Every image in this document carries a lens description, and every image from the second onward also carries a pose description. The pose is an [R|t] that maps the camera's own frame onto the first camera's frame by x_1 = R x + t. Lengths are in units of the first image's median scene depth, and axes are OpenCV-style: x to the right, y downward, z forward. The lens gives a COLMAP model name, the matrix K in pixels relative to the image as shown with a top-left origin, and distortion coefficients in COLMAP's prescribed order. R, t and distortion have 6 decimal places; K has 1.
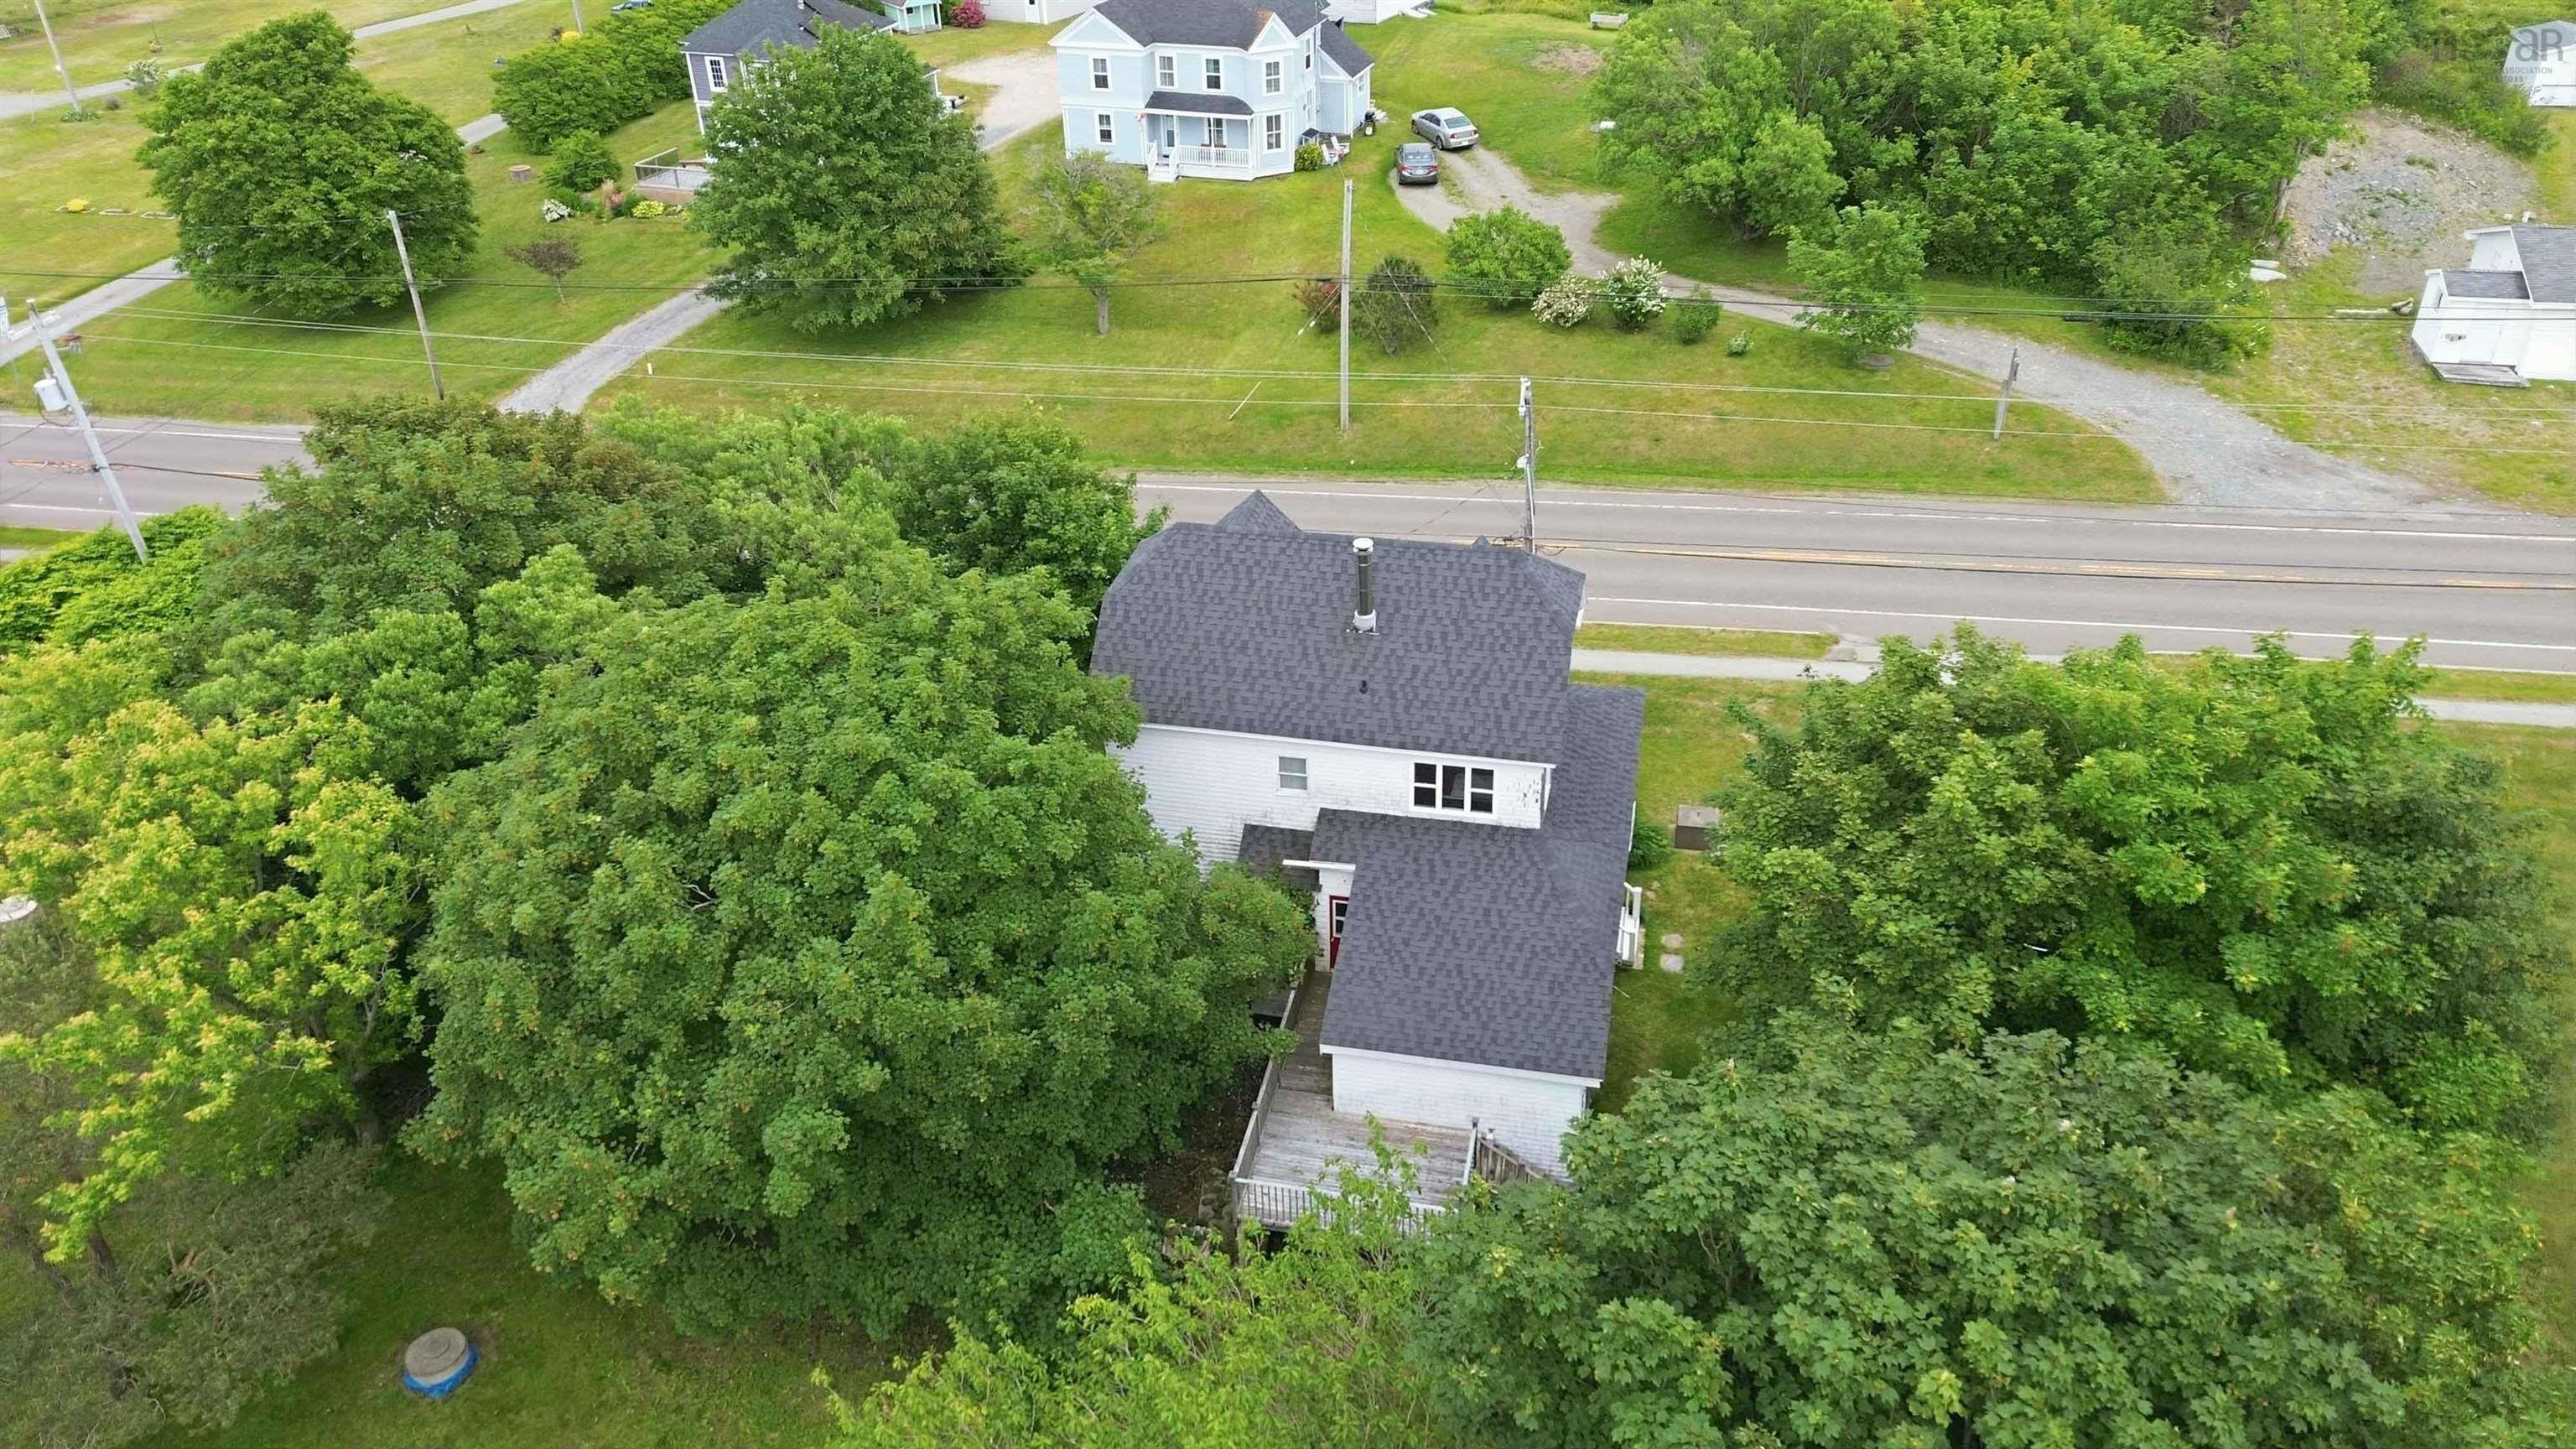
lens RADIAL K [[1818.4, 0, 1288.0], [0, 1818.4, 724.5], [0, 0, 1]] dist [0.063119, -0.064604]
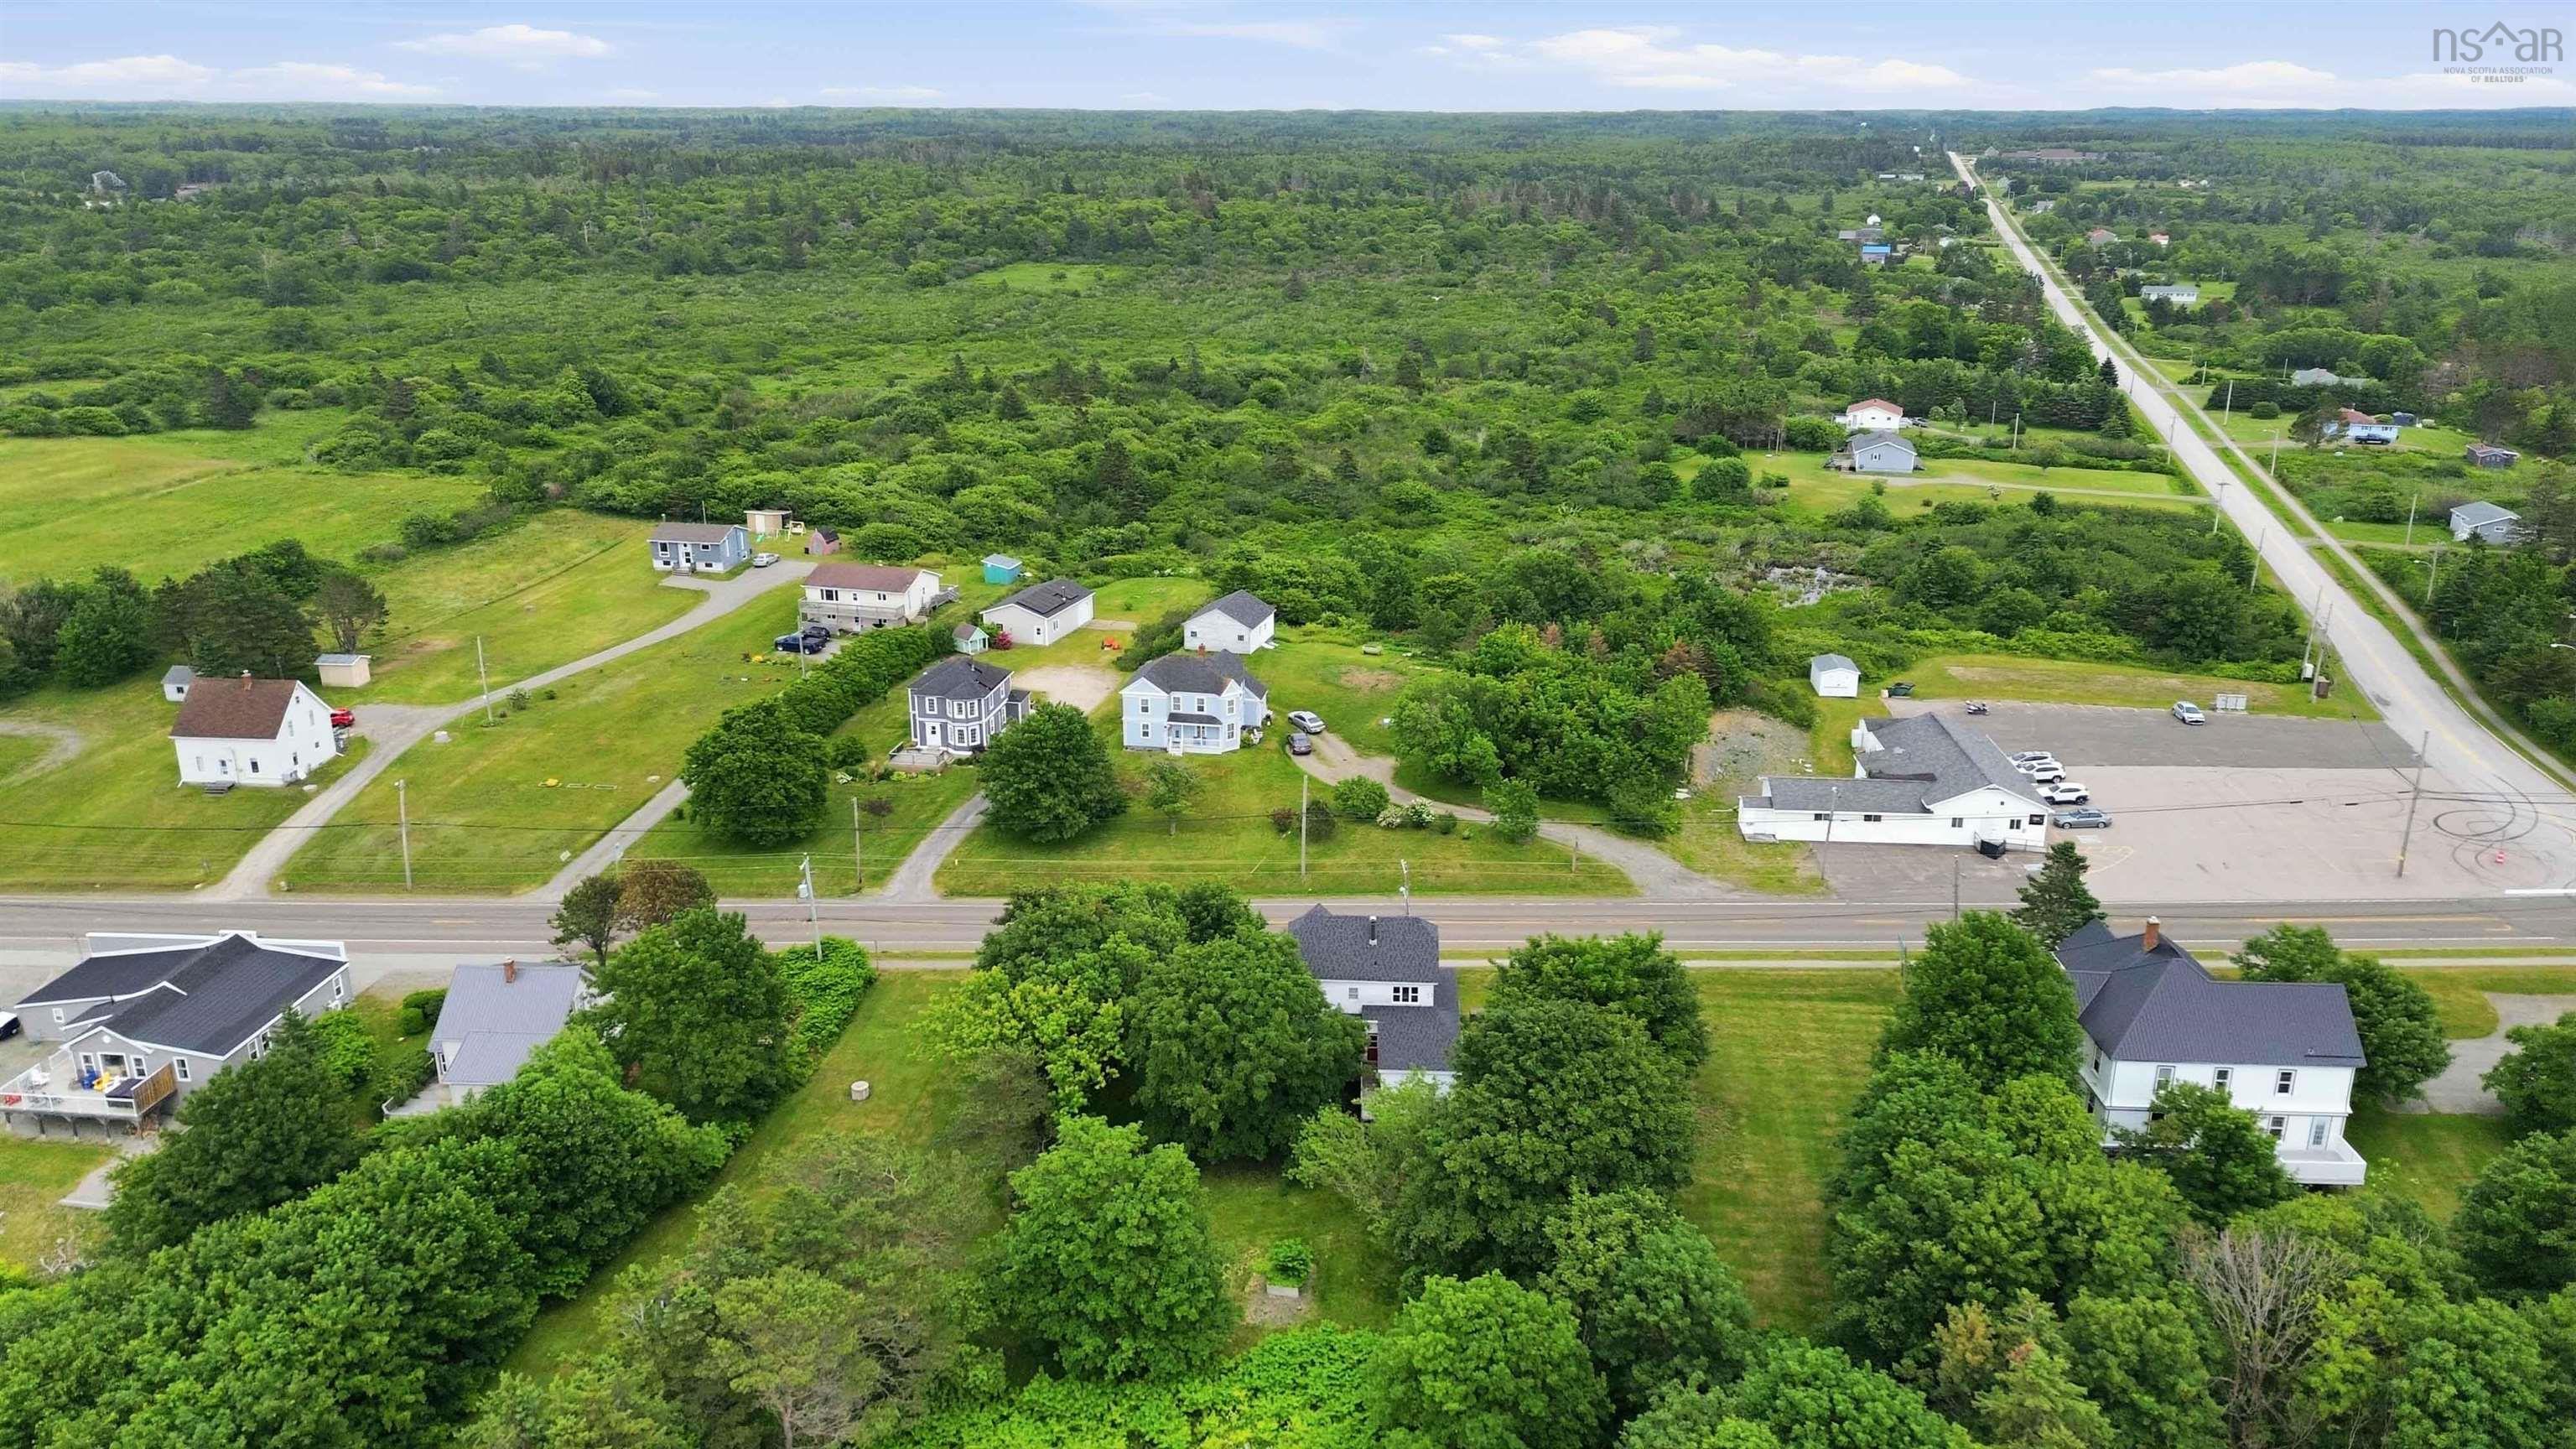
lens RADIAL K [[1820.7, 0, 1290.8], [0, 1820.7, 713.0], [0, 0, 1]] dist [0.084032, -0.093491]
pose [[0.985282, -0.027777, 0.168665, -0.341460], [0.066195, 0.971723, -0.226656, 0.144710], [-0.157600, 0.234485, 0.959260, -1.158271]]
